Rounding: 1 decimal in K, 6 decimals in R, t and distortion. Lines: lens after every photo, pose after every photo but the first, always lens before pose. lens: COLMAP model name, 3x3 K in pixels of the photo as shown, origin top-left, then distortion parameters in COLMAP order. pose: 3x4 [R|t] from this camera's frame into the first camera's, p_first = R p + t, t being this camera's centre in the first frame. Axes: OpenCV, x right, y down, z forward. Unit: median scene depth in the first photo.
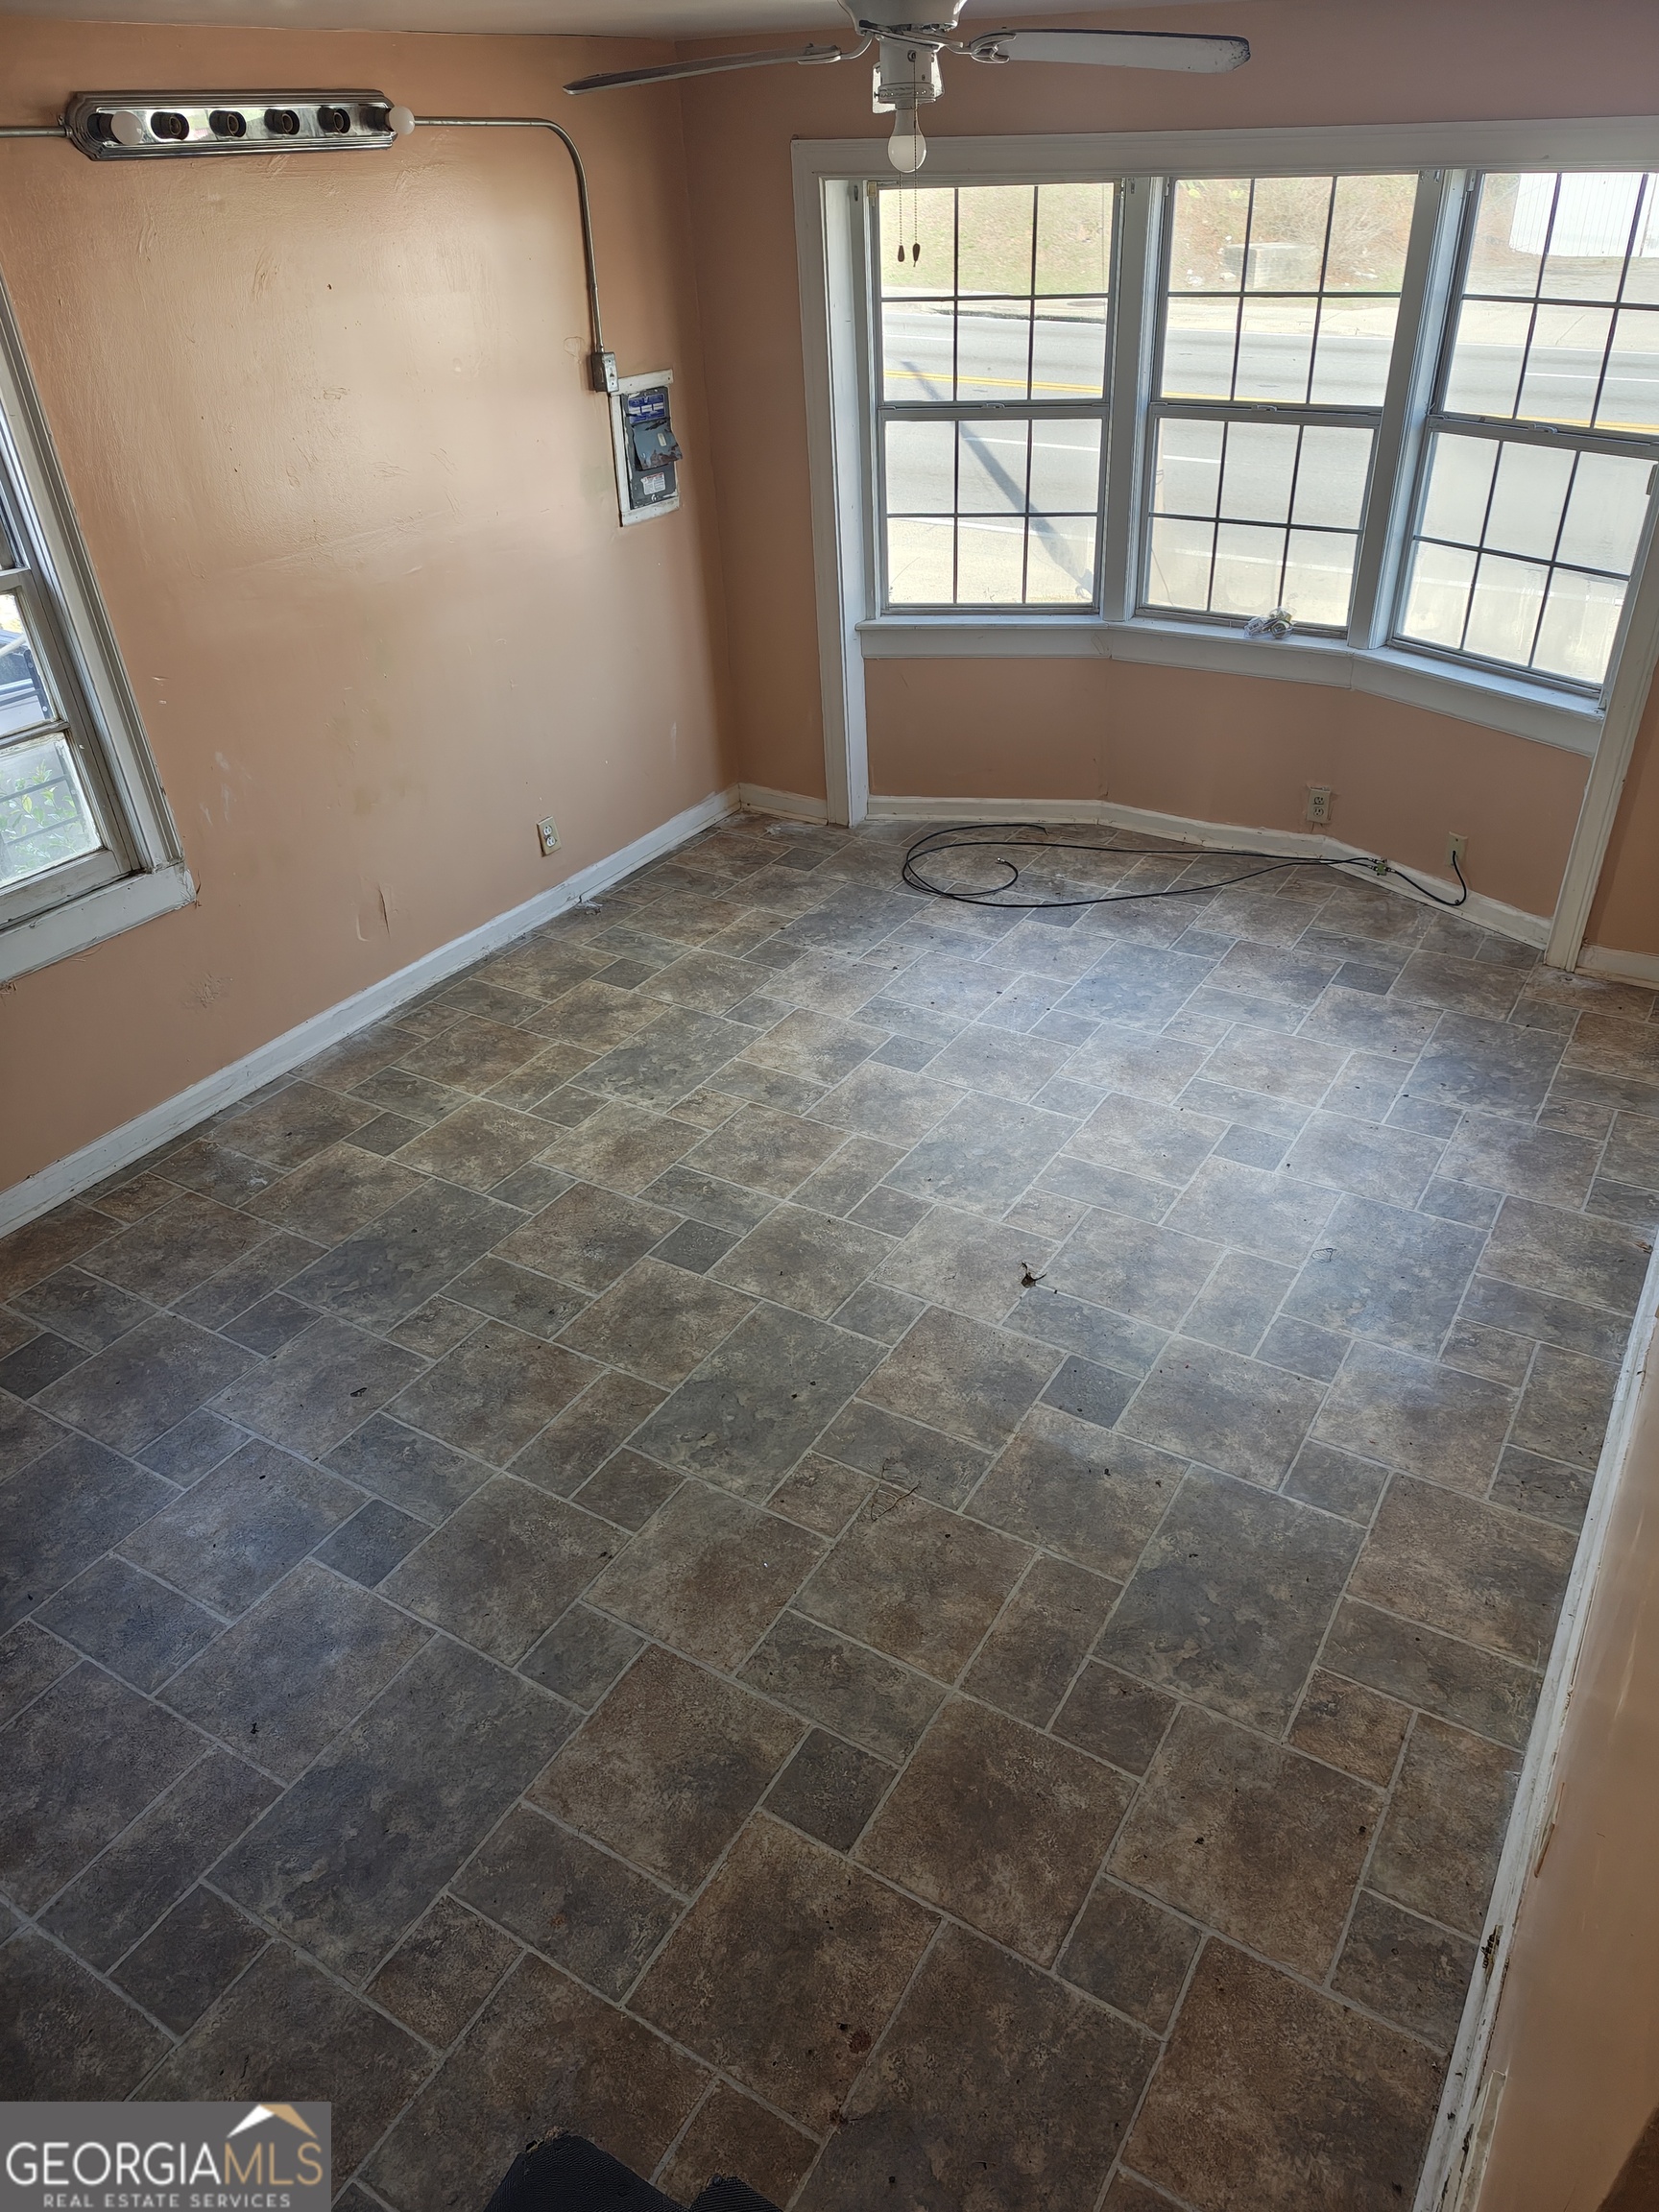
lens RADIAL K [[1512.9, 0, 855.6], [0, 1512.9, 1086.5], [0, 0, 1]] dist [0.052022, -0.035355]
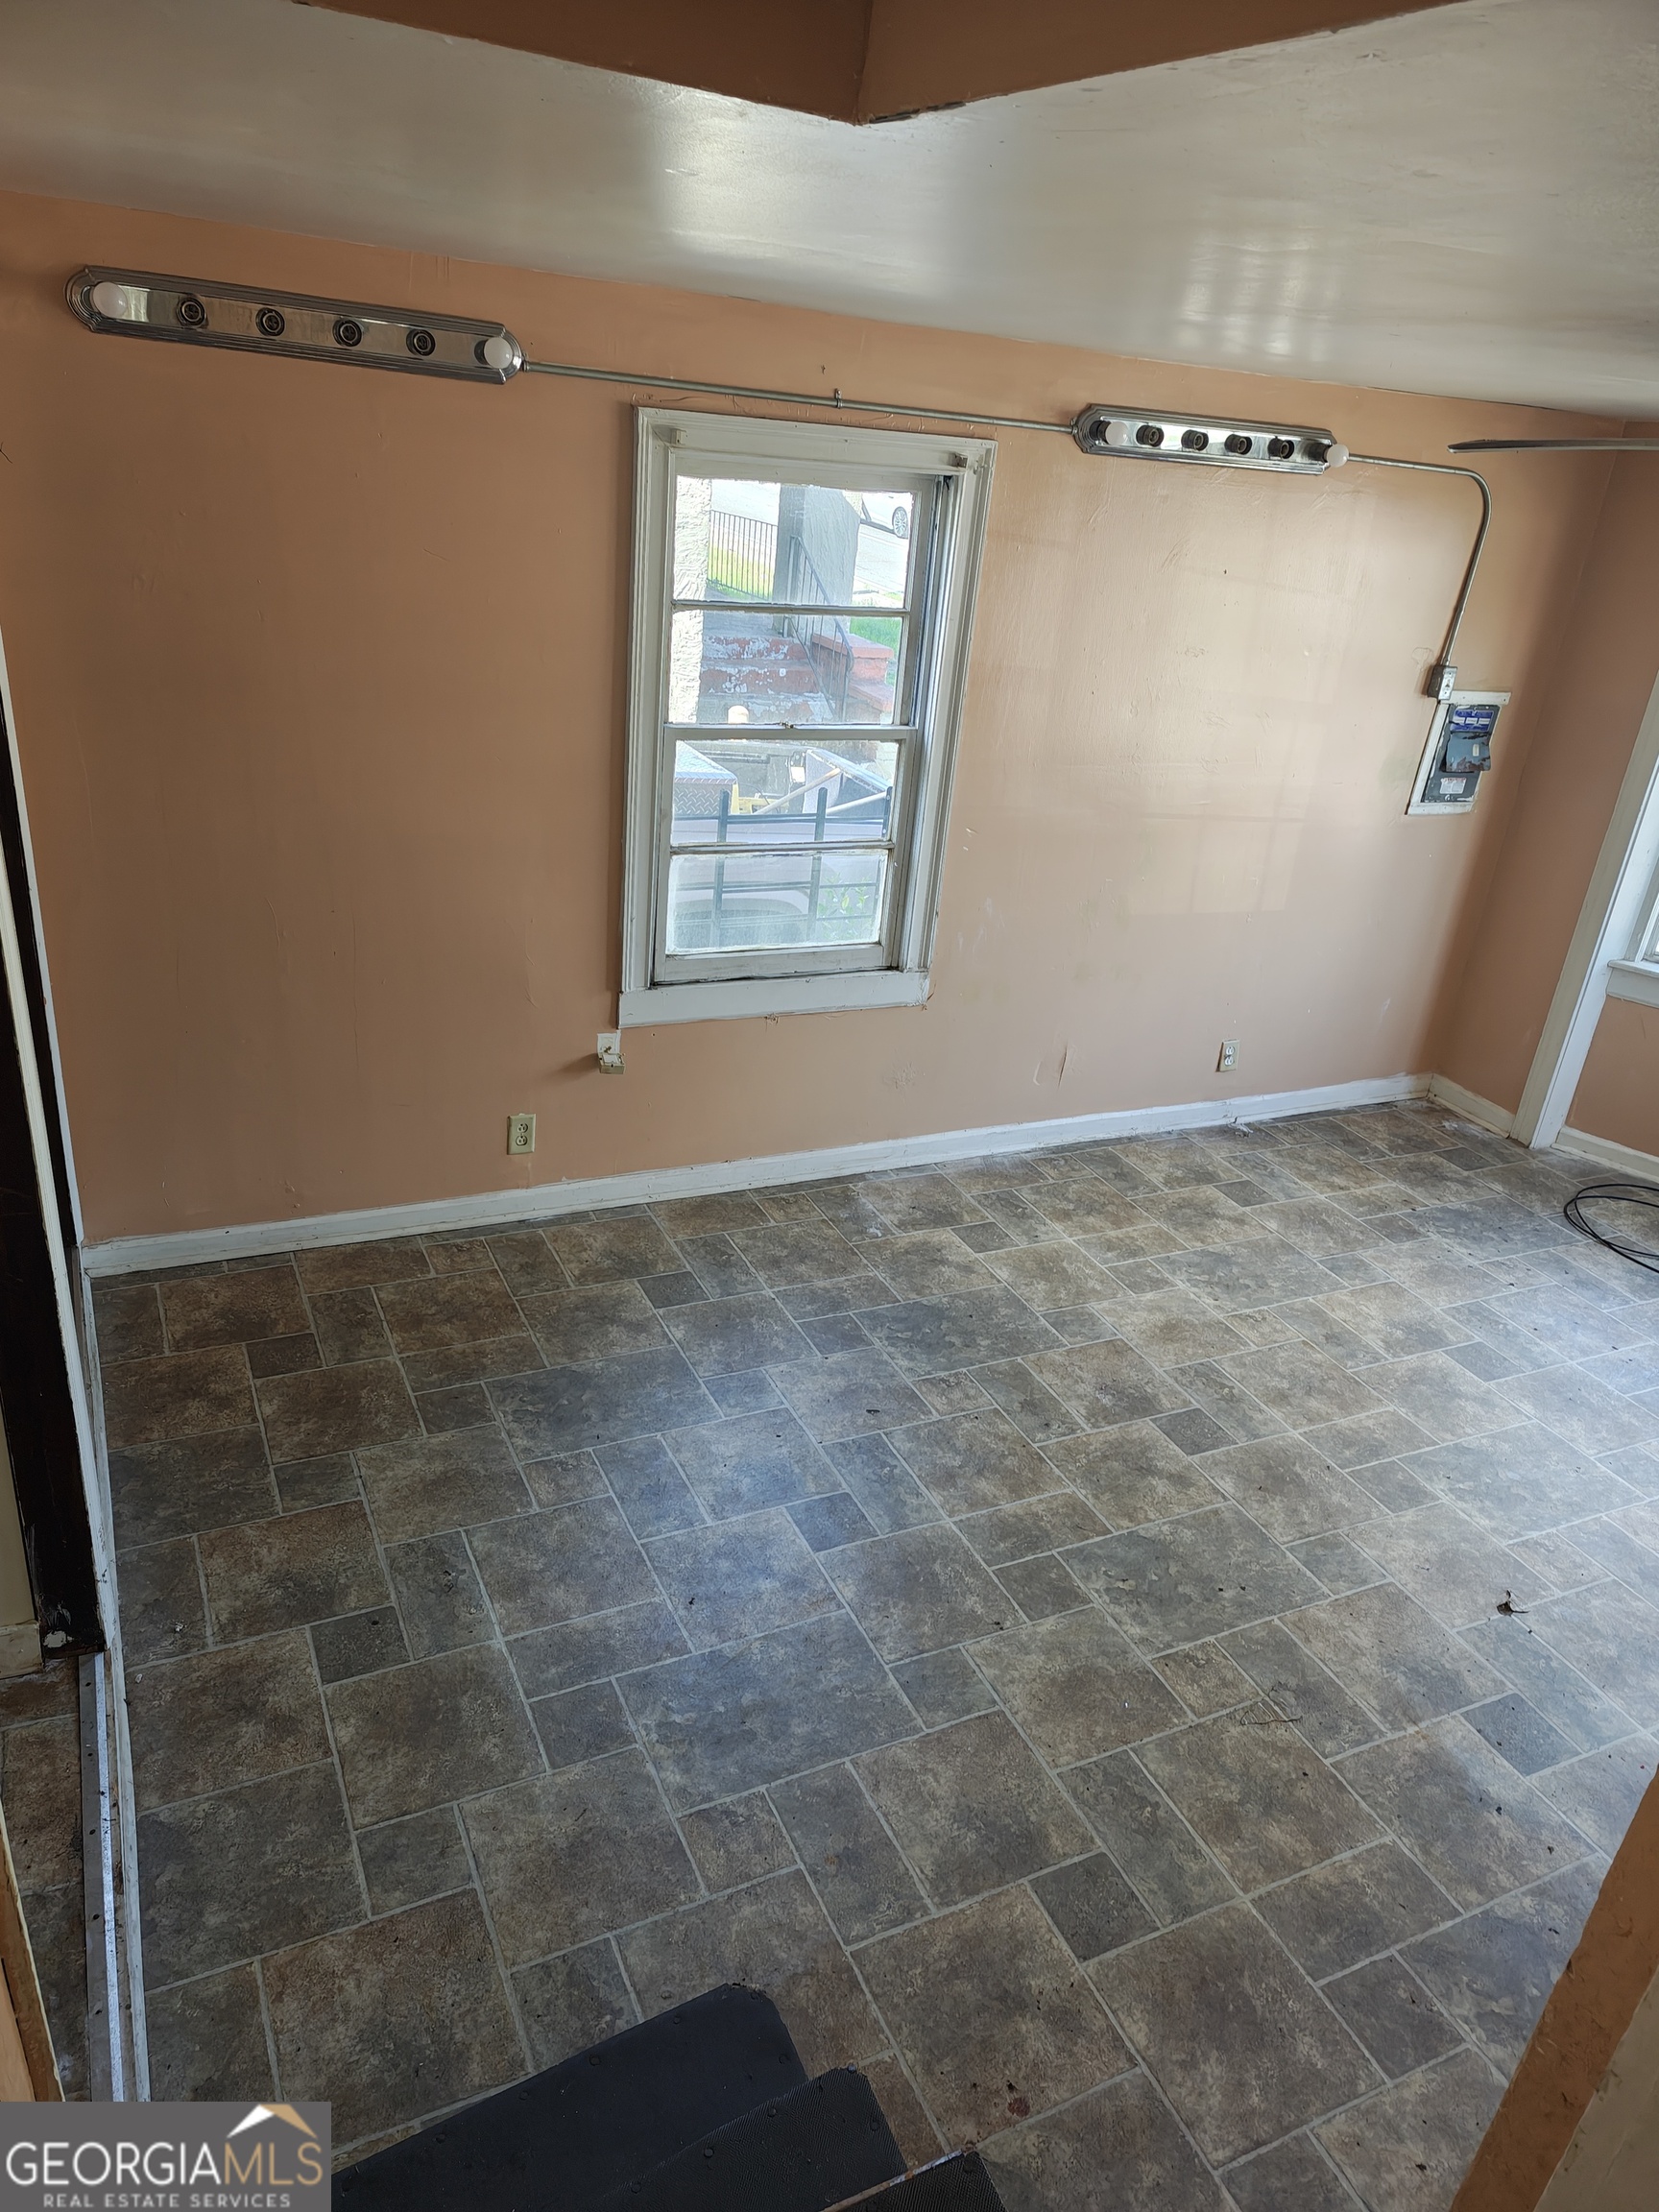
lens RADIAL K [[1512.9, 0, 809.8], [0, 1512.9, 1098.1], [0, 0, 1]] dist [0.052022, -0.035355]
pose [[0.821866, 0.329288, -0.464871, 0.093228], [-0.398249, 0.915595, -0.055526, 0.059605], [0.407350, 0.230770, 0.883635, -0.105365]]
